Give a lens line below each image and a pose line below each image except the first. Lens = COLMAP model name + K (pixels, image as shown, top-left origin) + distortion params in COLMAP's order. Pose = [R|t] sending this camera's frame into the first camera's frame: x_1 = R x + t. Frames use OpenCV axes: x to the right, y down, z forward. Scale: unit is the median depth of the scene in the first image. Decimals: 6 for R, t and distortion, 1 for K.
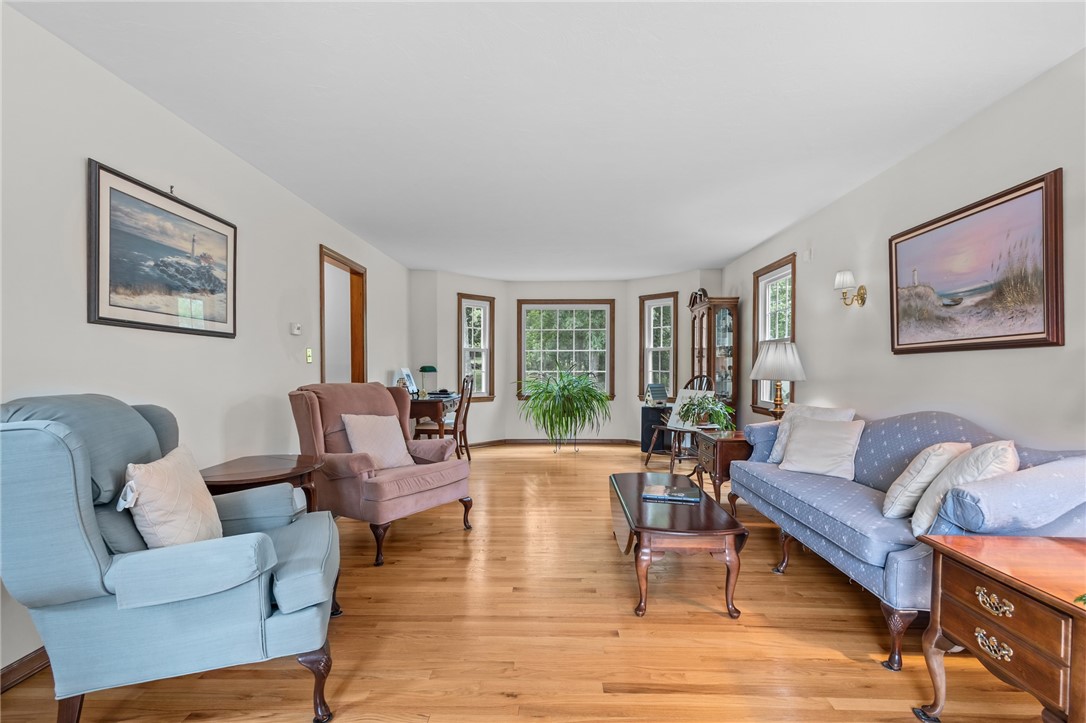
lens RADIAL K [[501.5, 0, 543.0], [0, 501.5, 361.5], [0, 0, 1]] dist [0.000539, -0.000268]
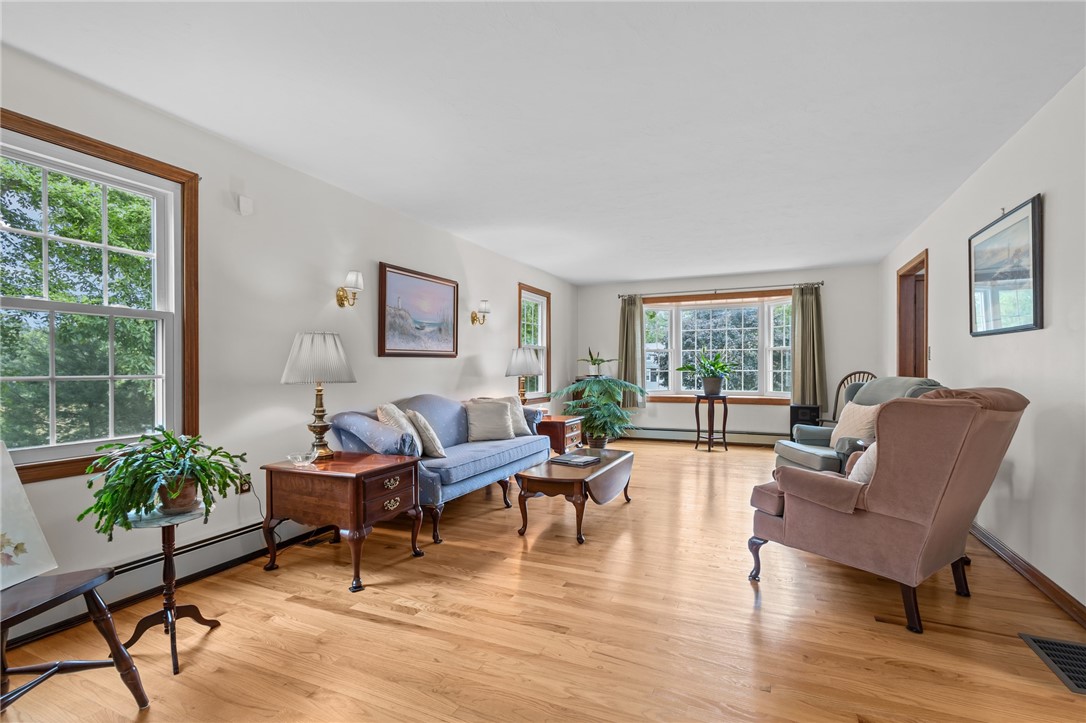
lens RADIAL K [[501.5, 0, 543.0], [0, 501.5, 361.5], [0, 0, 1]] dist [0.000539, -0.000268]
pose [[-0.927927, 0.007384, 0.372688, -0.176357], [-0.001461, 0.999724, -0.023446, 0.032796], [-0.372759, -0.022301, -0.927660, 2.331722]]
